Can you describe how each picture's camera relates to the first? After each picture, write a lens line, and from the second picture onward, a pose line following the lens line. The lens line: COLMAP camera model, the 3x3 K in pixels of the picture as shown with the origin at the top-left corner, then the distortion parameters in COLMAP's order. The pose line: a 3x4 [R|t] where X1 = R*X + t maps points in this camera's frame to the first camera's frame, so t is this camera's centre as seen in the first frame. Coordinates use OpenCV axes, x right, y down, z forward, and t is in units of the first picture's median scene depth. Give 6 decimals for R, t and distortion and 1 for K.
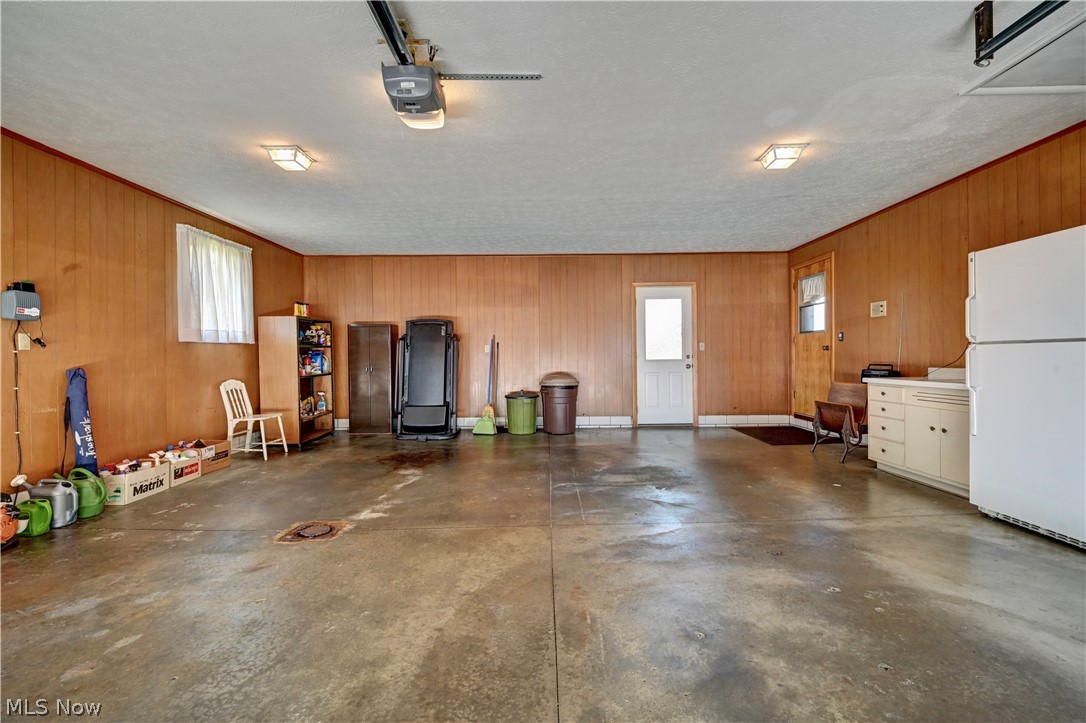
lens RADIAL K [[455.0, 0, 547.7], [0, 455.0, 362.1], [0, 0, 1]] dist [0.012358, -0.015459]
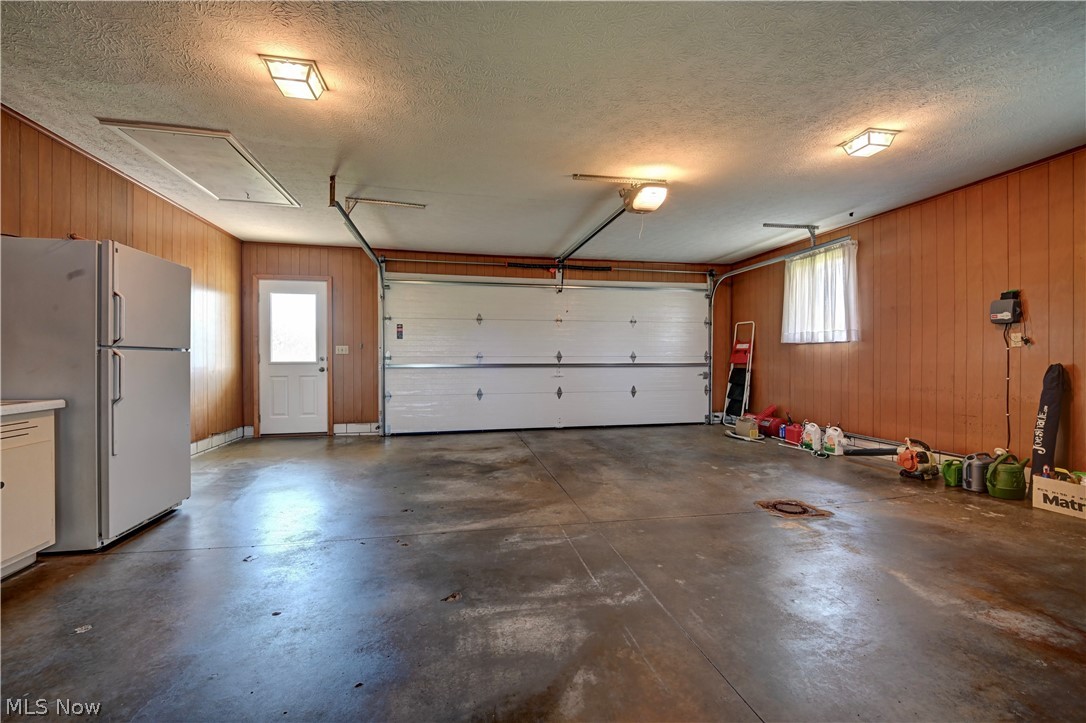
lens RADIAL K [[455.0, 0, 547.7], [0, 455.0, 362.1], [0, 0, 1]] dist [0.012358, -0.015459]
pose [[-0.979148, 0.013388, -0.202706, 0.288613], [0.010214, 0.999808, 0.016697, -0.017617], [0.202891, 0.014279, -0.979097, 1.862871]]
